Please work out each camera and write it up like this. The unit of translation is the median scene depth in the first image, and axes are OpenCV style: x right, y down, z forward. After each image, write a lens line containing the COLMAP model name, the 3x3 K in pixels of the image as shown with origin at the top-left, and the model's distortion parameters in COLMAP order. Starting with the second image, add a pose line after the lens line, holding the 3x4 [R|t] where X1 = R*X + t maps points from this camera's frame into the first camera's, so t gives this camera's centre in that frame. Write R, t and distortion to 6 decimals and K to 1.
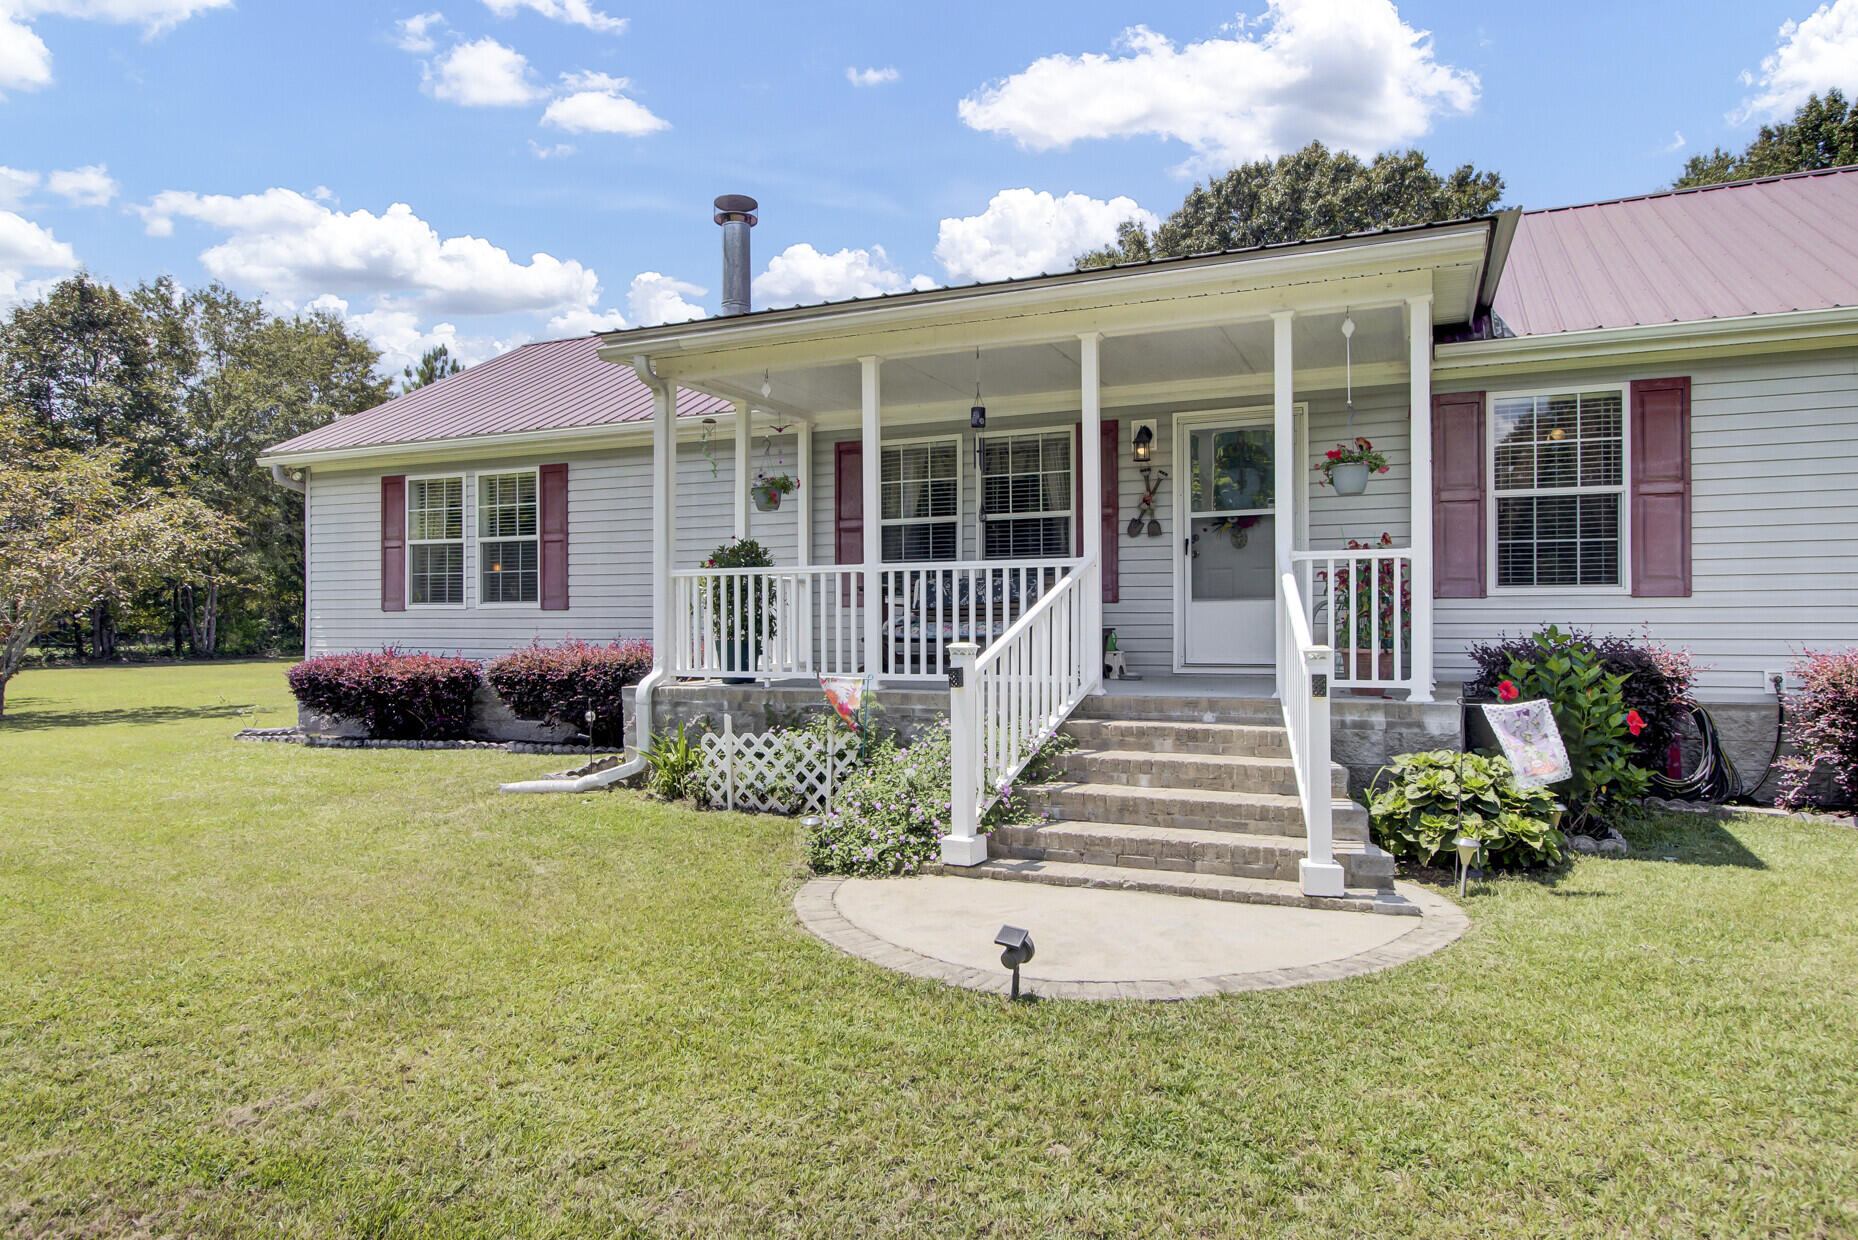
lens RADIAL K [[1156.8, 0, 932.6], [0, 1156.8, 631.3], [0, 0, 1]] dist [0.009352, -0.007692]
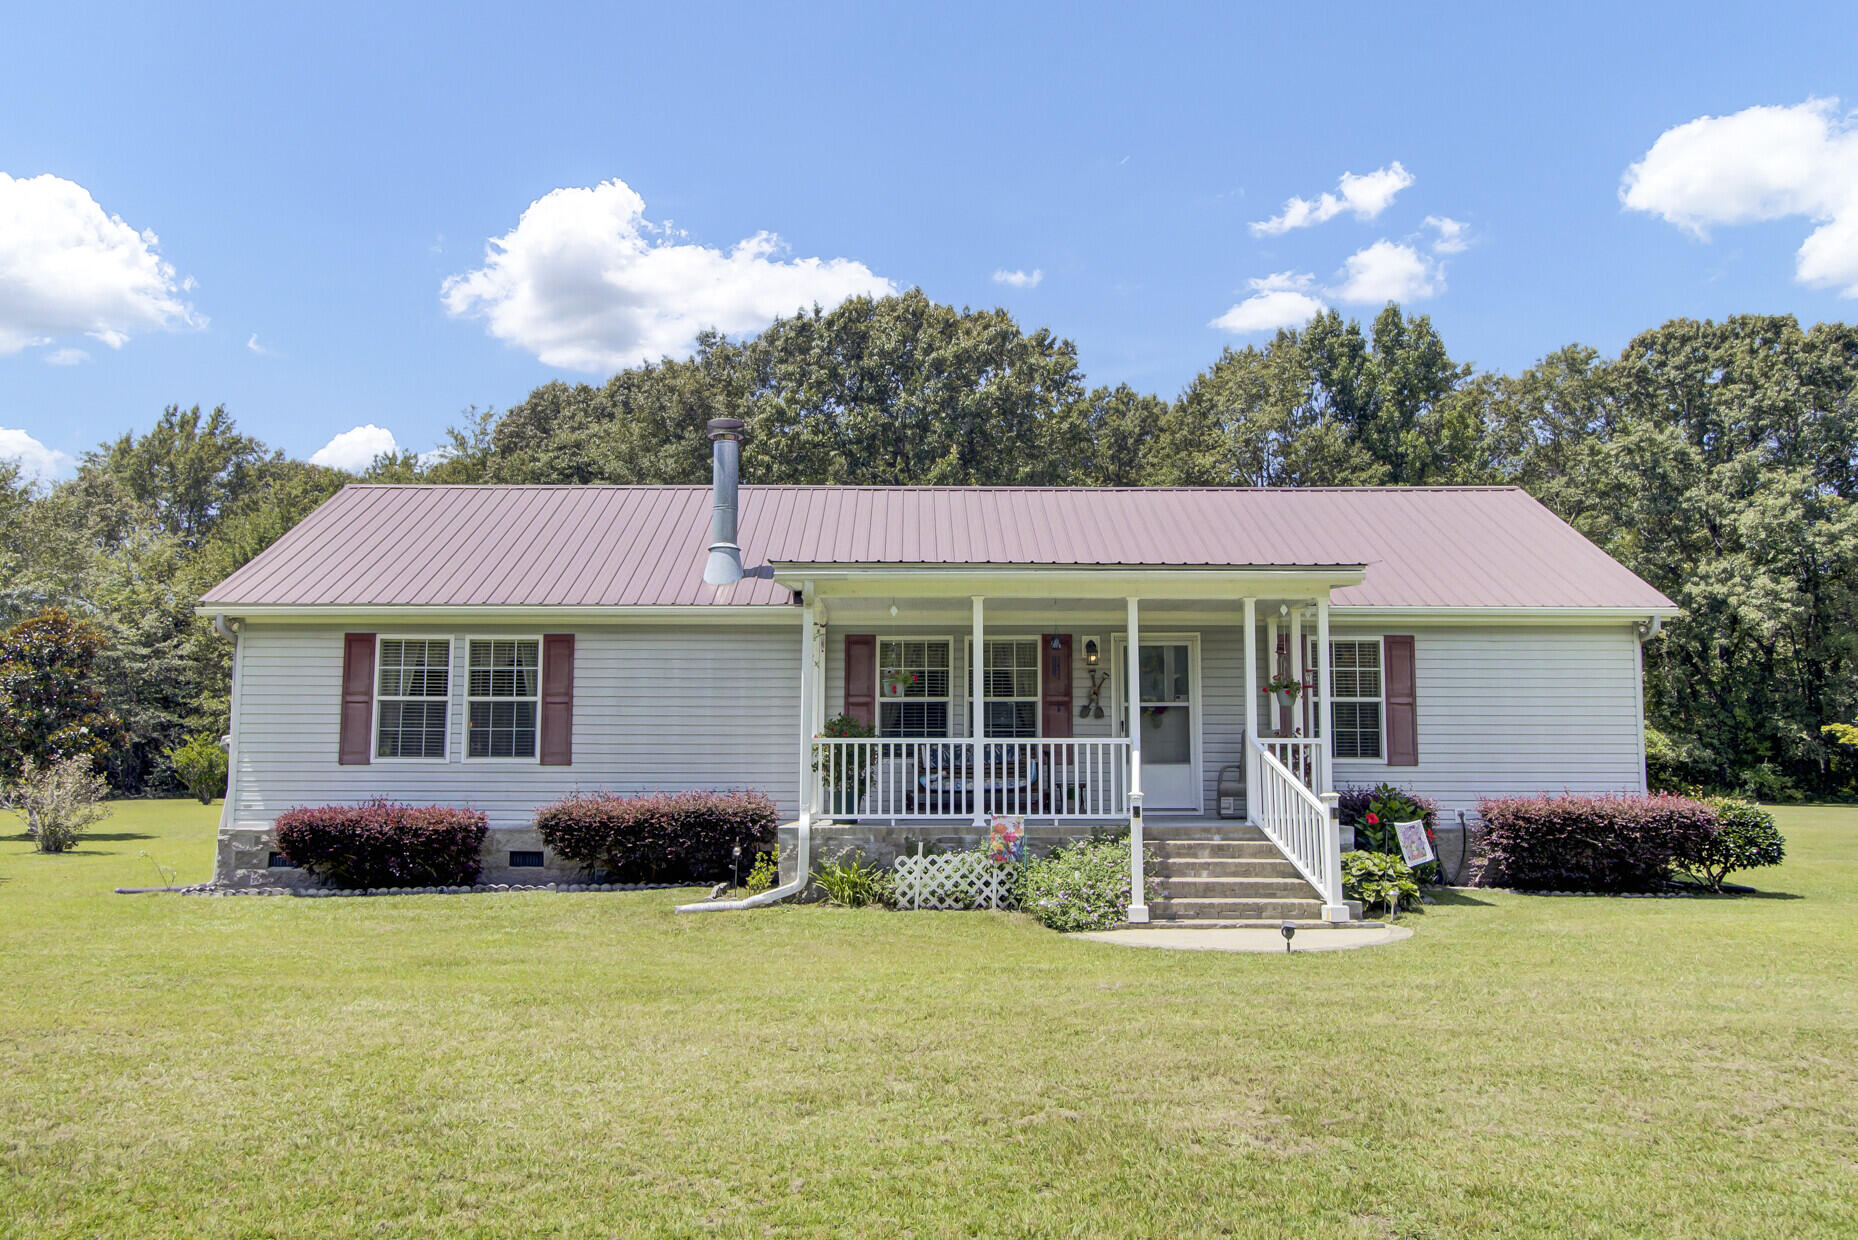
lens RADIAL K [[1473.8, 0, 942.7], [0, 1473.8, 631.5], [0, 0, 1]] dist [-0.001373, -0.000242]
pose [[0.908917, 0.045093, 0.414531, -0.734792], [-0.002204, 0.994641, -0.103365, -0.000439], [-0.416971, 0.093037, 0.904146, -0.562912]]
